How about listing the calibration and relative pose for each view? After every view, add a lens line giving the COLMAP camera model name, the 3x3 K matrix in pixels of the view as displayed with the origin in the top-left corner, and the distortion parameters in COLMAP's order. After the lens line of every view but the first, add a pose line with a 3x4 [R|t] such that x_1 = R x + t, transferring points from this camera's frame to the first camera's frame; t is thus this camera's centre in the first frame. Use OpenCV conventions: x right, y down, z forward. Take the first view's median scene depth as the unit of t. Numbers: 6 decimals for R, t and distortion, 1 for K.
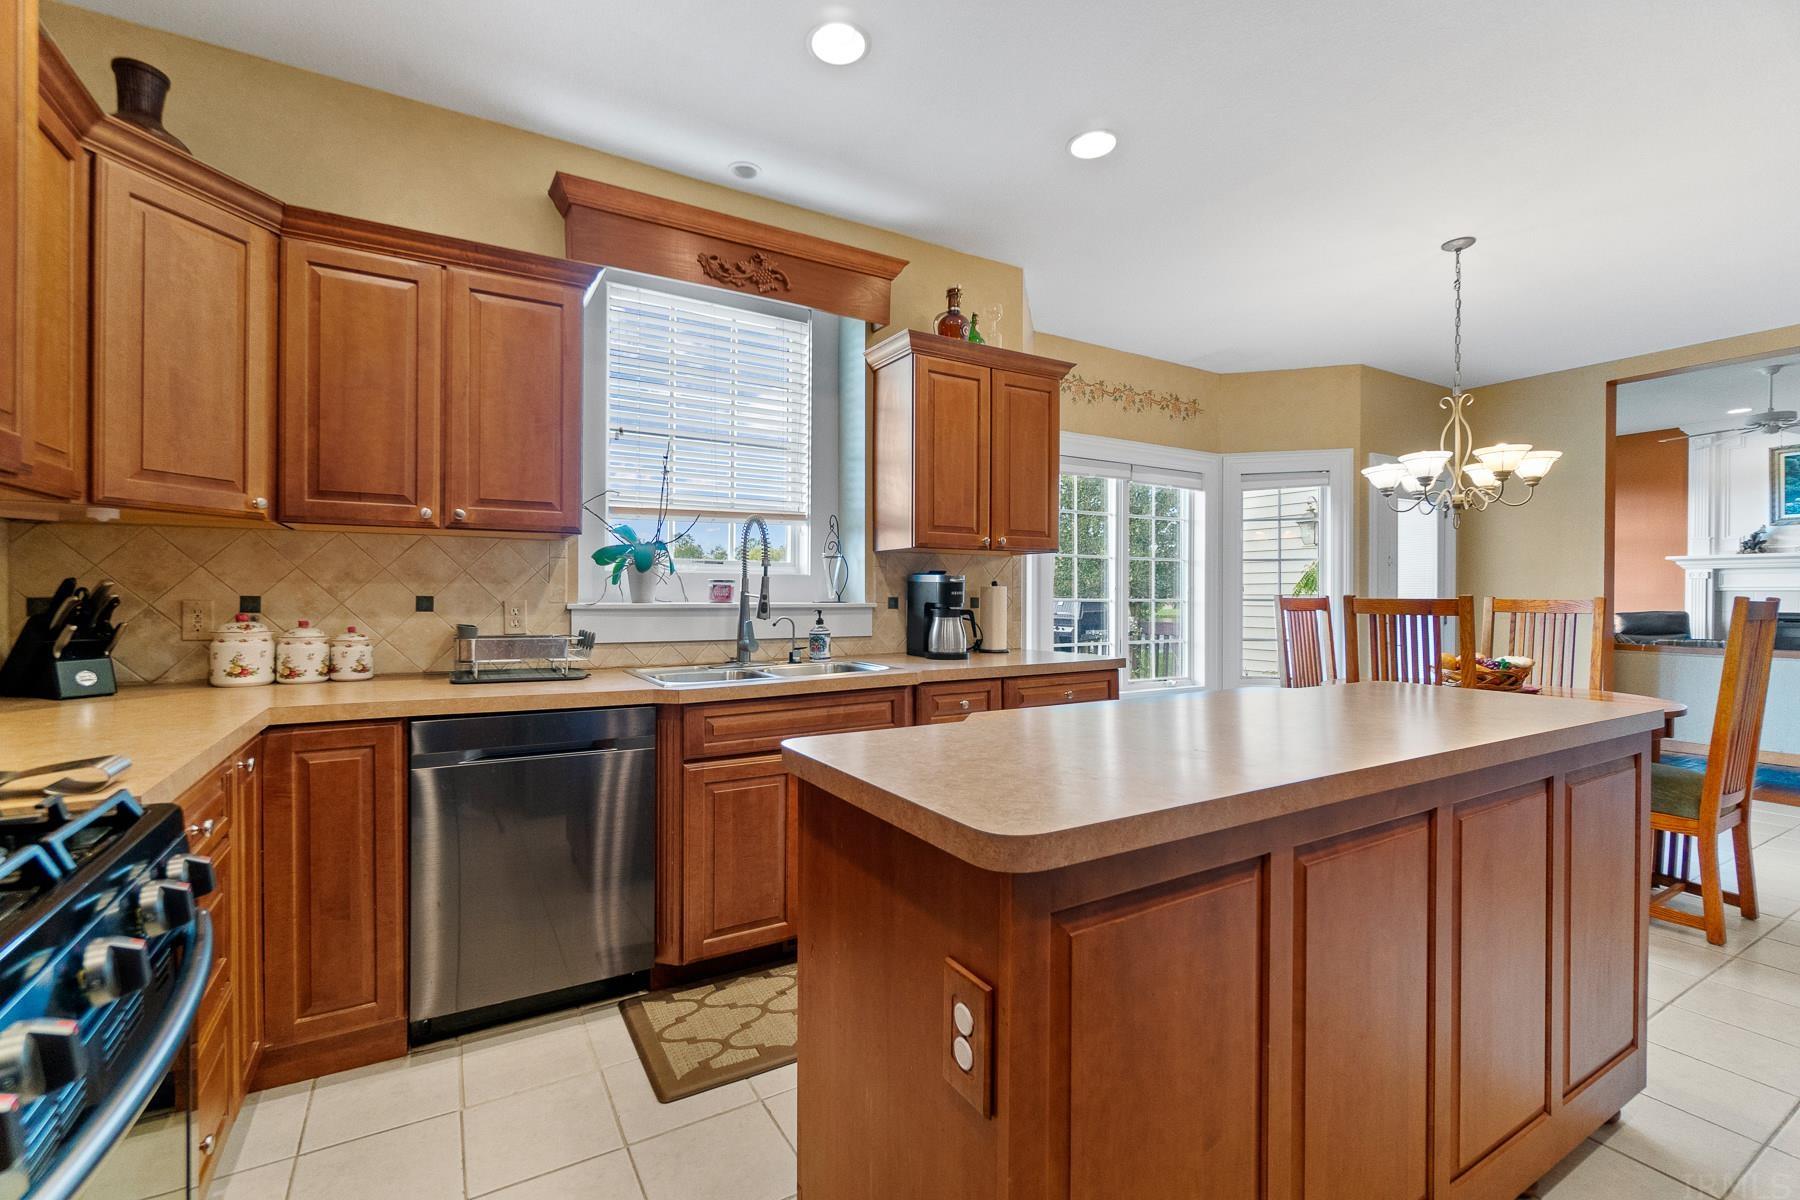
lens RADIAL K [[778.6, 0, 893.1], [0, 778.6, 600.2], [0, 0, 1]] dist [0.001063, 0.001822]
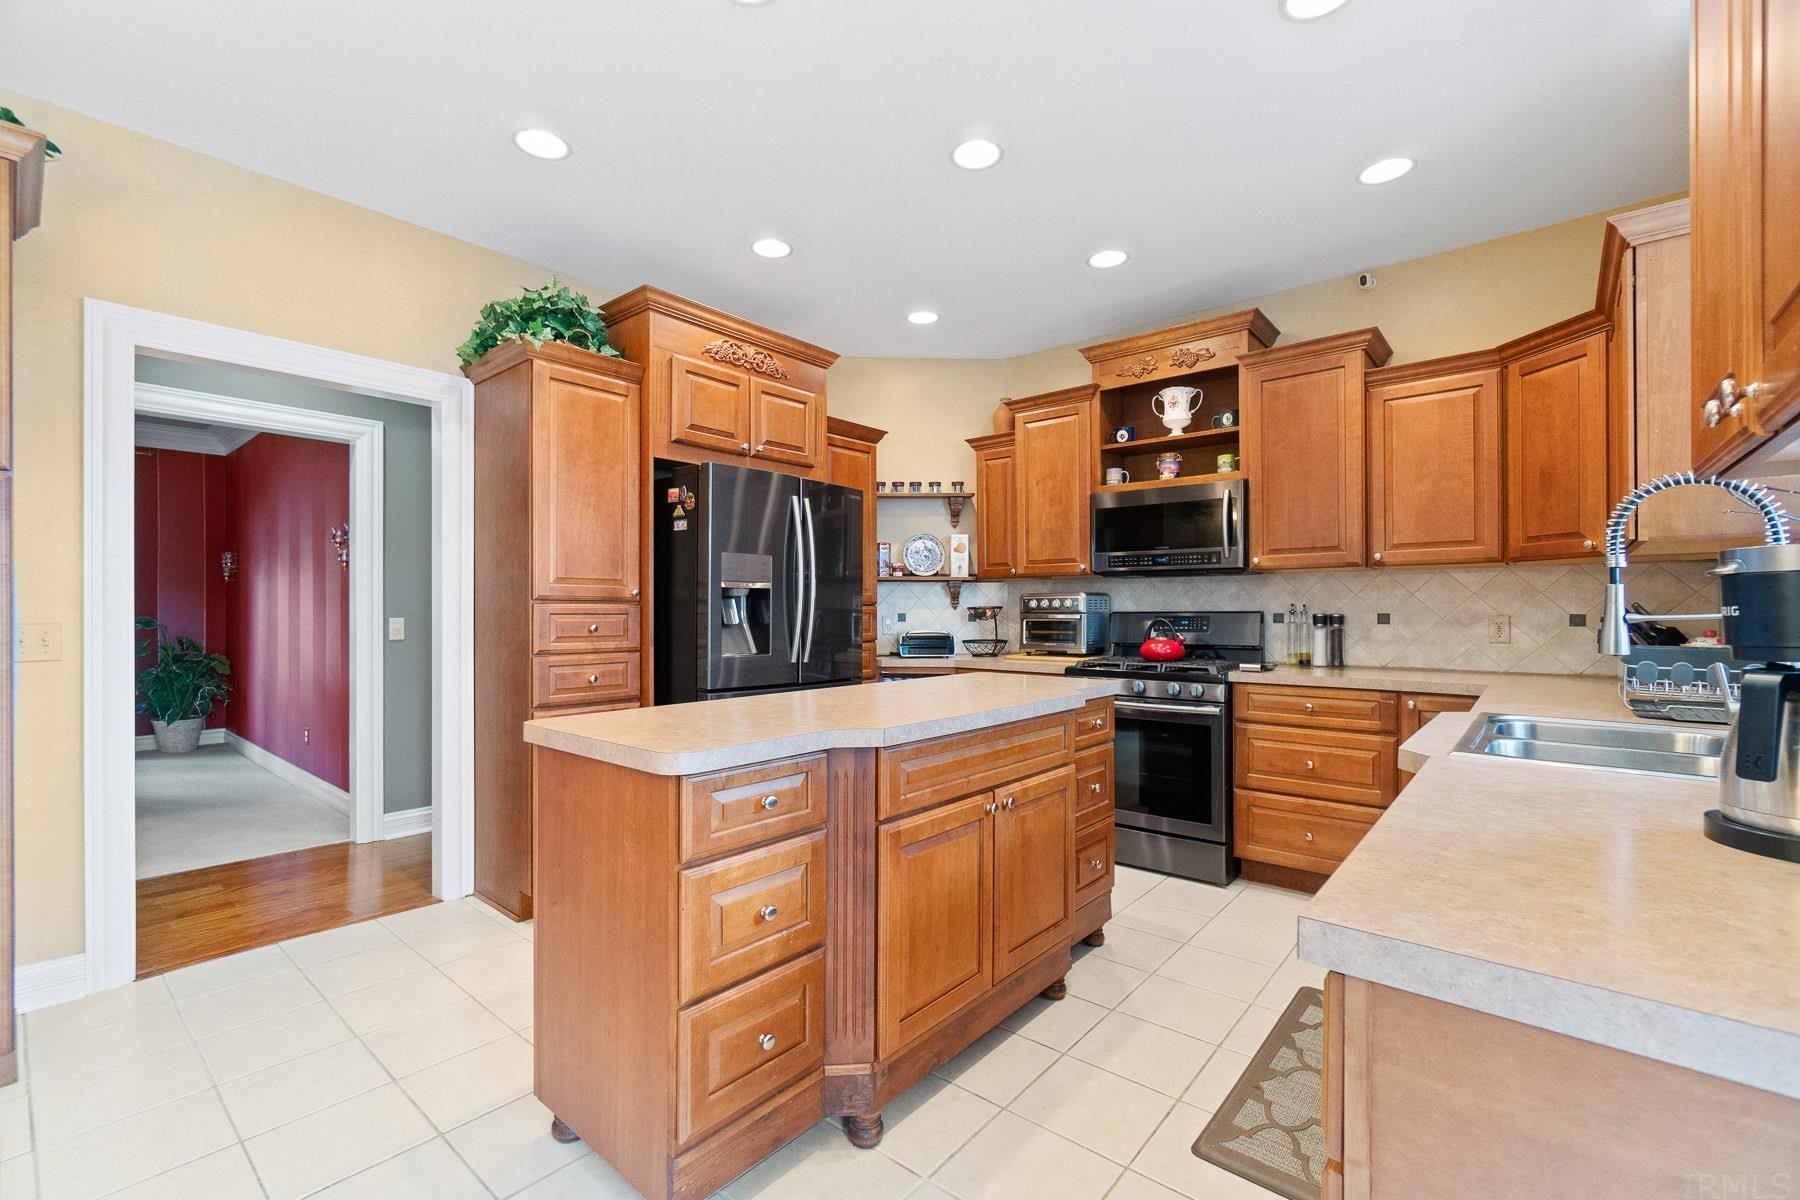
lens RADIAL K [[778.6, 0, 892.1], [0, 778.6, 603.5], [0, 0, 1]] dist [0.001063, 0.001822]
pose [[-0.950647, -0.007458, -0.310186, 0.500561], [-0.008754, 0.999958, 0.002788, -0.010960], [0.310152, 0.005366, -0.950672, 1.263623]]
